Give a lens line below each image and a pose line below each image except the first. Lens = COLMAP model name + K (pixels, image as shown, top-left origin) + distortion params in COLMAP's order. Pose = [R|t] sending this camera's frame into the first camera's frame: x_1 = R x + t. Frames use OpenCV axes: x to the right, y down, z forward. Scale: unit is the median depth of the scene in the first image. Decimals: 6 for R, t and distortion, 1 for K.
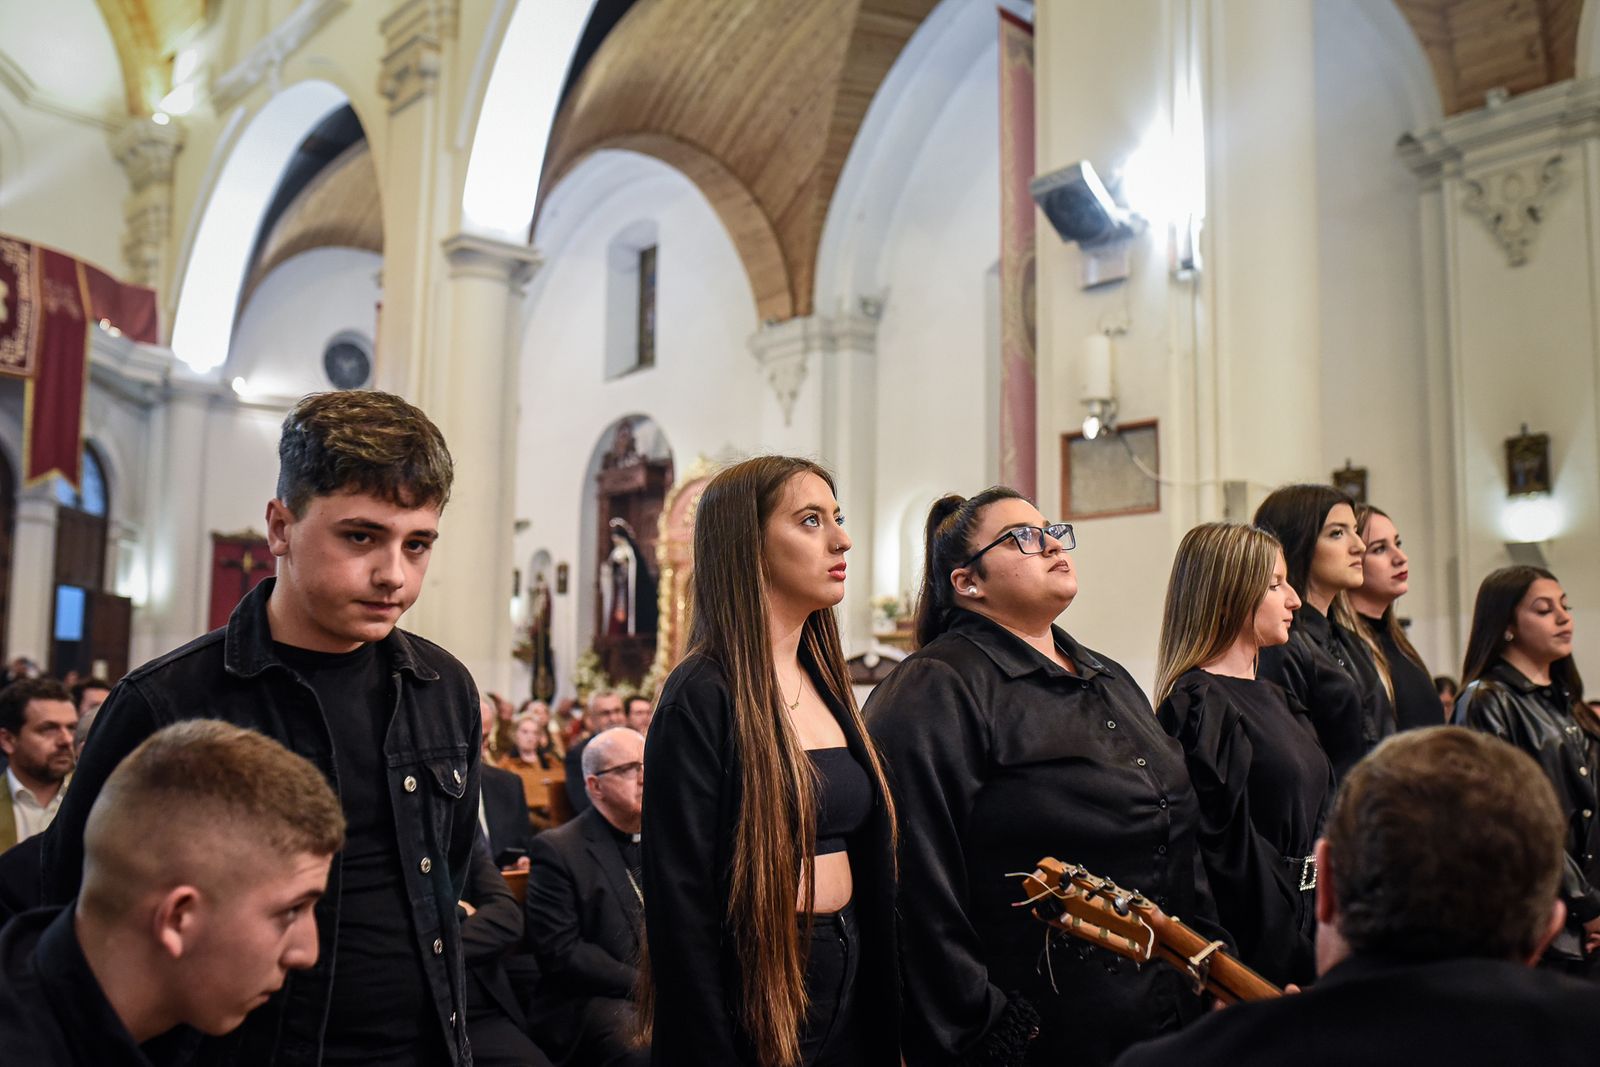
lens RADIAL K [[1533.6, 0, 795.6], [0, 1533.6, 530.2], [0, 0, 1]] dist [-0.058599, 0.086935]
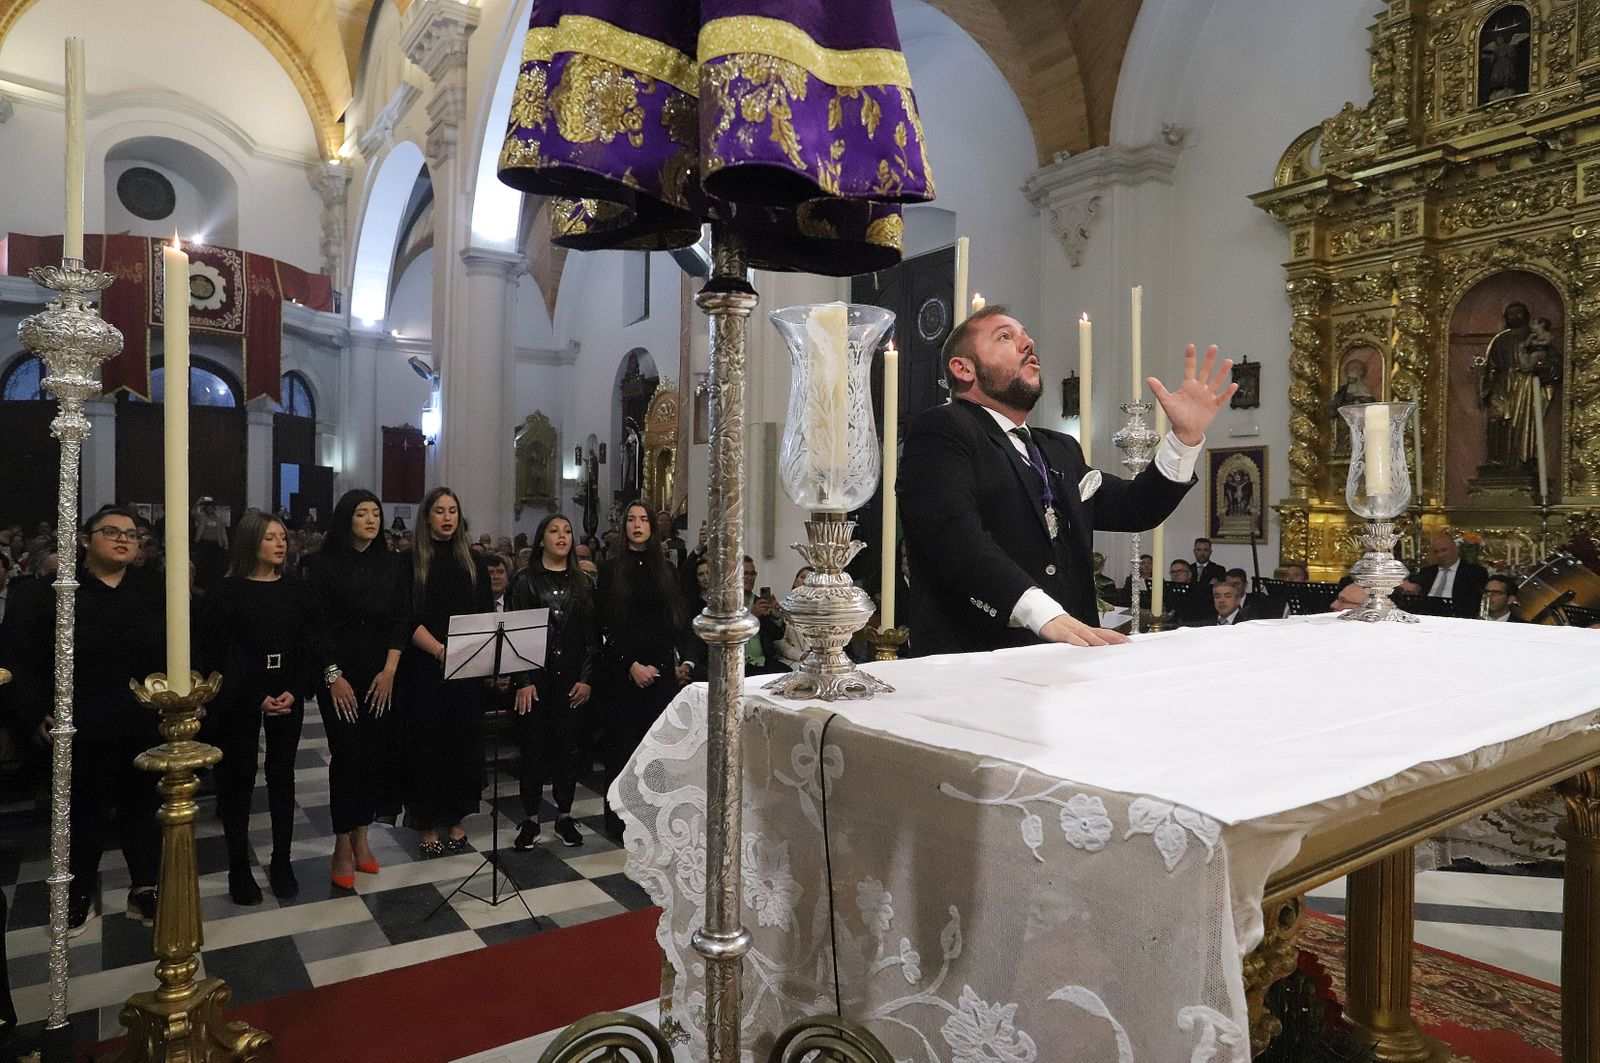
lens RADIAL K [[1041.0, 0, 796.6], [0, 1041.0, 535.8], [0, 0, 1]] dist [-0.054915, 0.050731]
pose [[0.996262, 0.004385, -0.086275, 0.211944], [0.006628, 0.991887, 0.126953, -0.028371], [0.086131, -0.127050, 0.988150, -0.078060]]
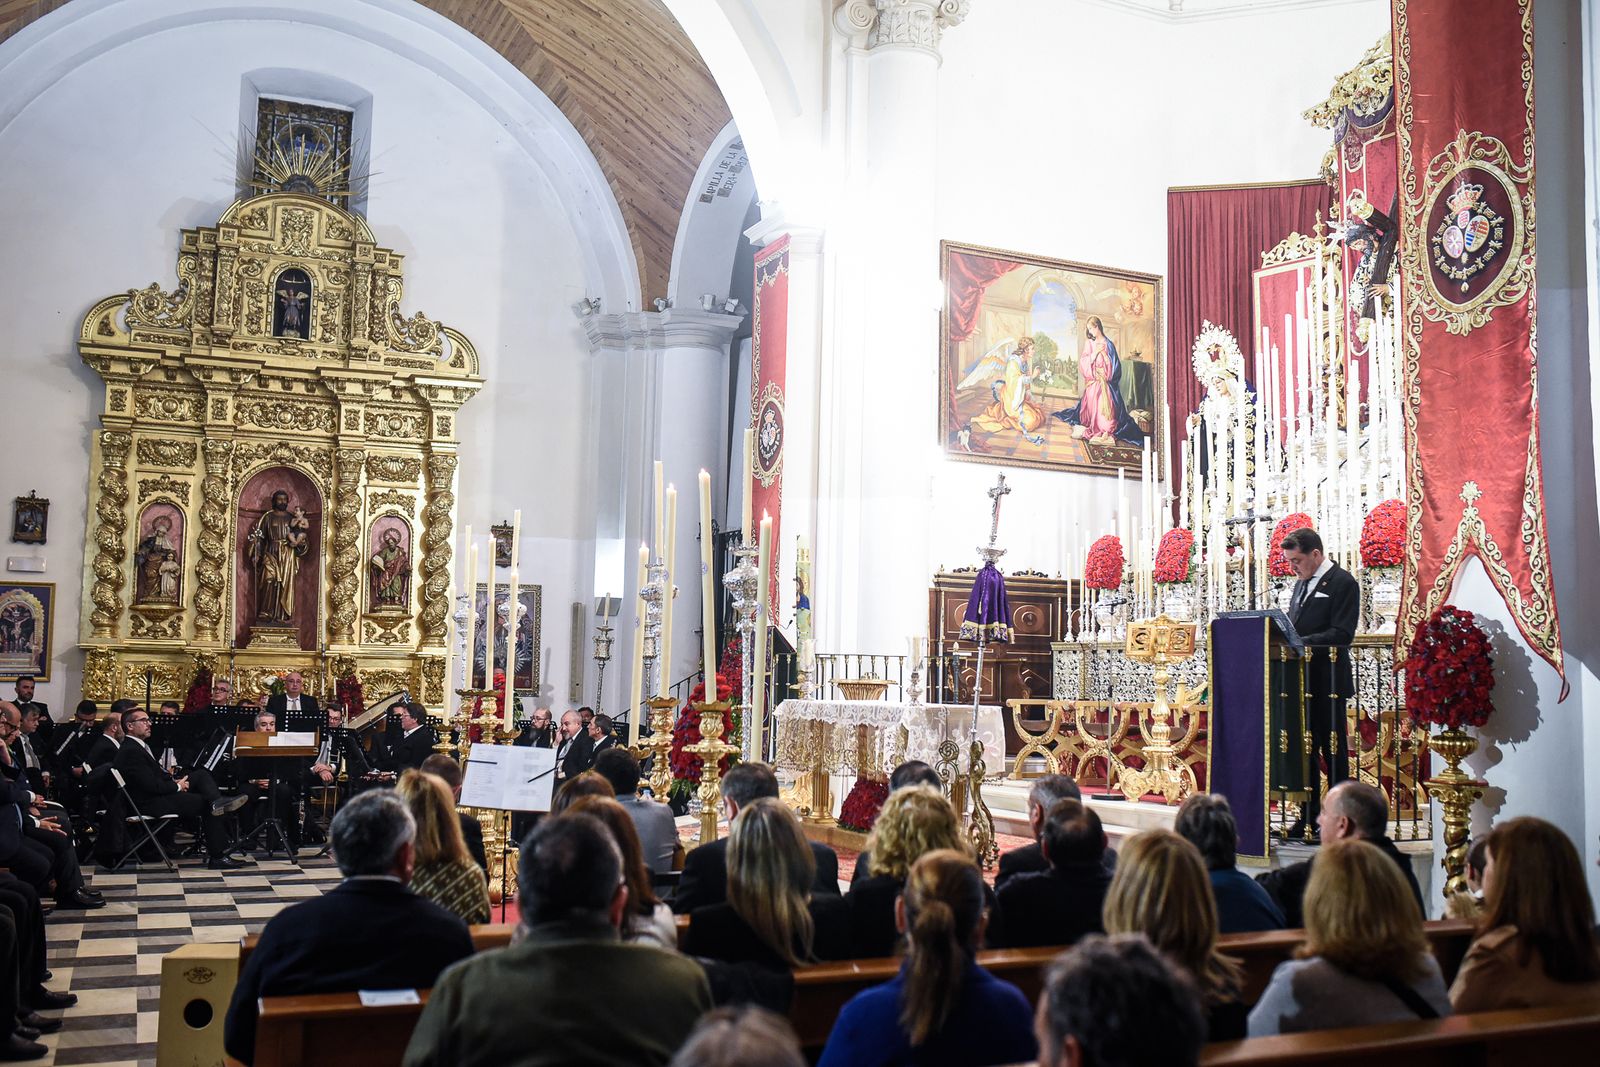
lens RADIAL K [[1533.6, 0, 795.6], [0, 1533.6, 530.2], [0, 0, 1]] dist [-0.058599, 0.086935]
pose [[0.270350, 0.091886, 0.958367, -0.386245], [-0.123049, 0.990569, -0.060262, -0.033860], [-0.954866, -0.101635, 0.279107, -0.119677]]
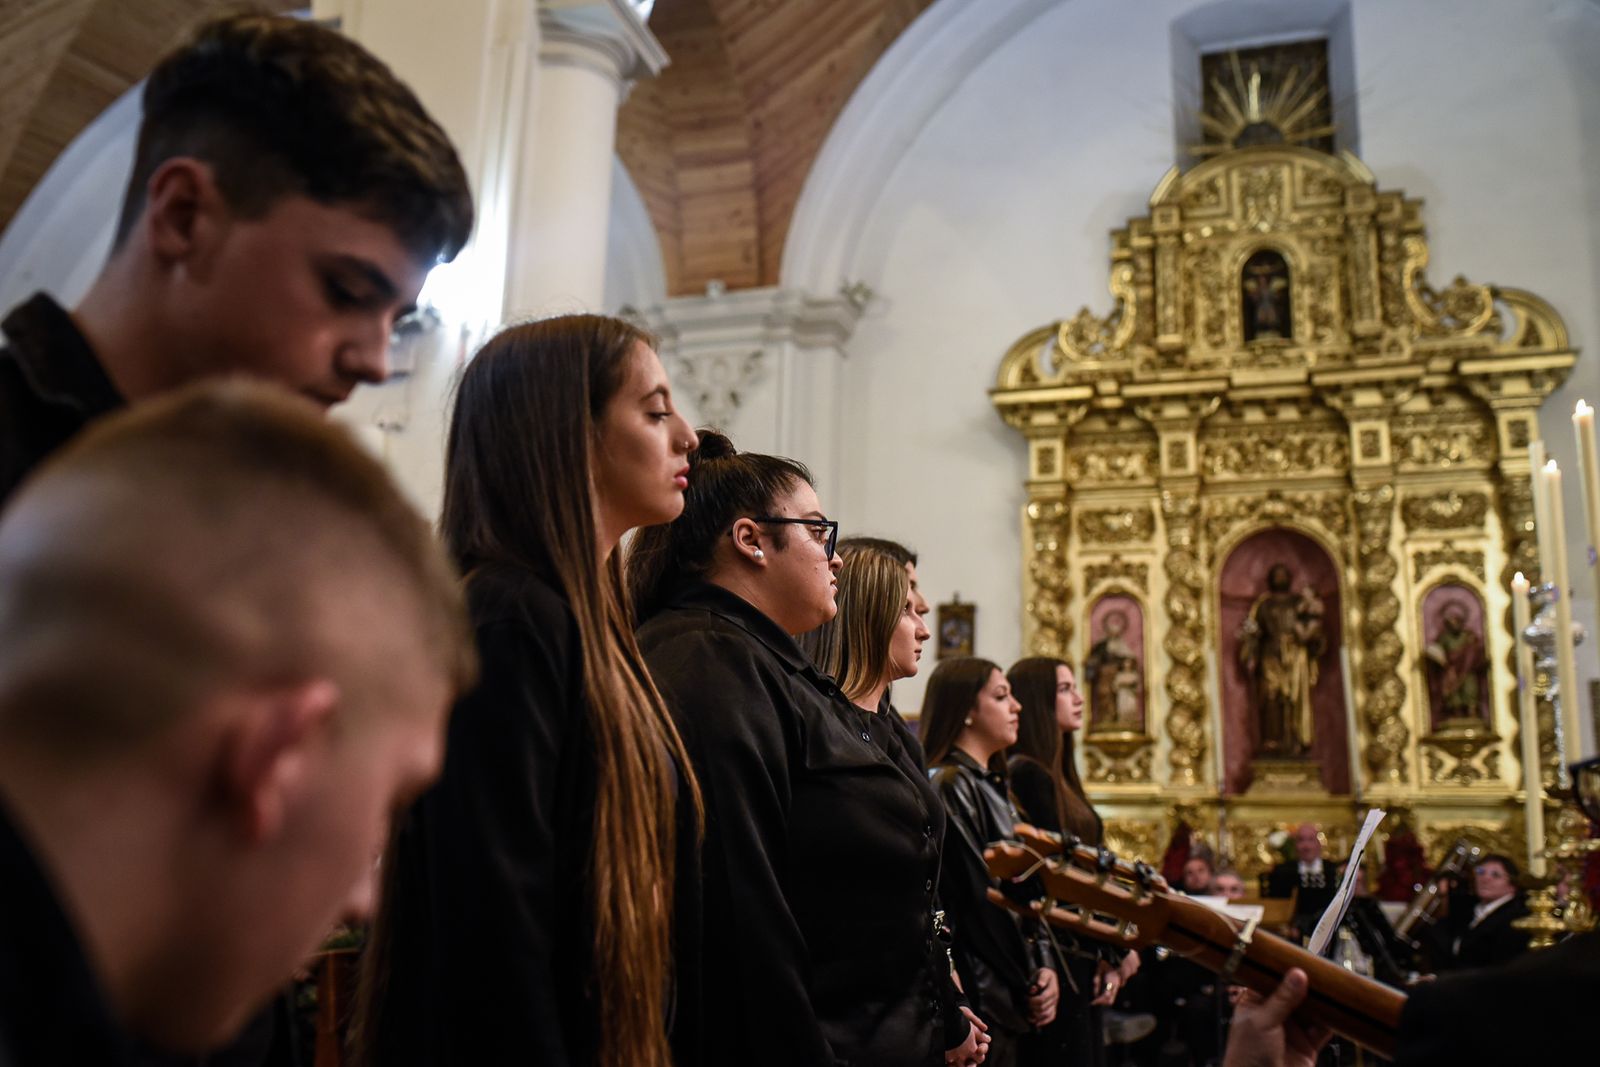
lens RADIAL K [[1533.6, 0, 795.6], [0, 1533.6, 530.2], [0, 0, 1]] dist [-0.058599, 0.086935]
pose [[0.833857, 0.139283, 0.534118, -0.040974], [-0.083206, 0.988301, -0.127821, 0.017334], [-0.545673, 0.062143, 0.835691, 0.042383]]
